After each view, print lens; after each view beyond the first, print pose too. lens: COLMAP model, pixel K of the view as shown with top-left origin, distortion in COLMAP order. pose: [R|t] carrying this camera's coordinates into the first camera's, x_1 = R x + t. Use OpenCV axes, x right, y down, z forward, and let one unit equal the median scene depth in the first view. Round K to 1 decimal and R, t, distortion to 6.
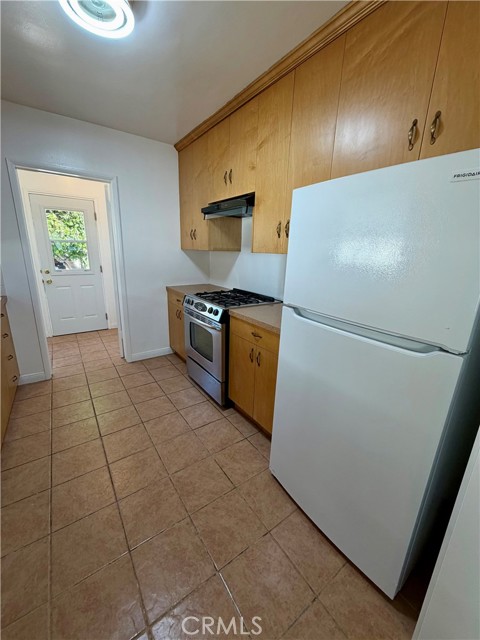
lens RADIAL K [[254.5, 0, 239.2], [0, 254.5, 318.4], [0, 0, 1]] dist [-0.001084, -0.000755]
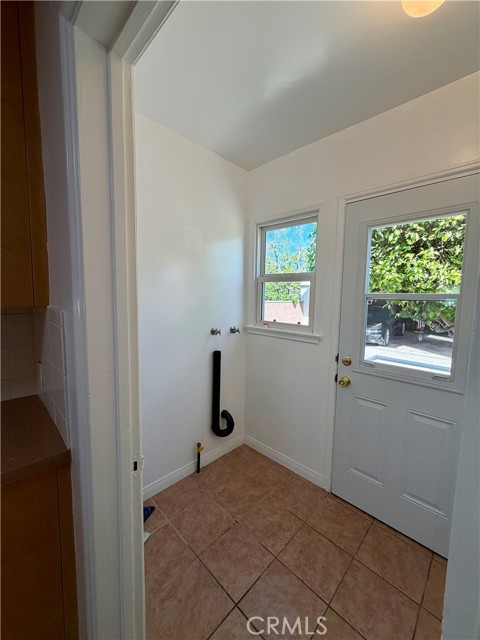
lens RADIAL K [[254.5, 0, 244.0], [0, 254.5, 320.6], [0, 0, 1]] dist [-0.001084, -0.000755]
pose [[0.191562, 0.067514, -0.979156, -0.471770], [-0.266577, 0.963708, 0.014295, -0.288344], [0.944585, 0.258282, 0.202607, 0.972488]]
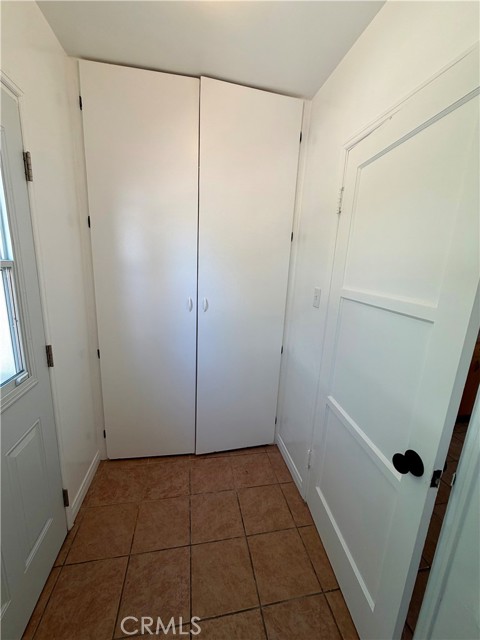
lens RADIAL K [[254.5, 0, 241.5], [0, 254.5, 317.9], [0, 0, 1]] dist [-0.001084, -0.000755]
pose [[0.396351, -0.208013, 0.894224, -1.061198], [0.199037, 0.970299, 0.137489, -0.344924], [-0.896264, 0.123490, 0.425982, 1.029566]]
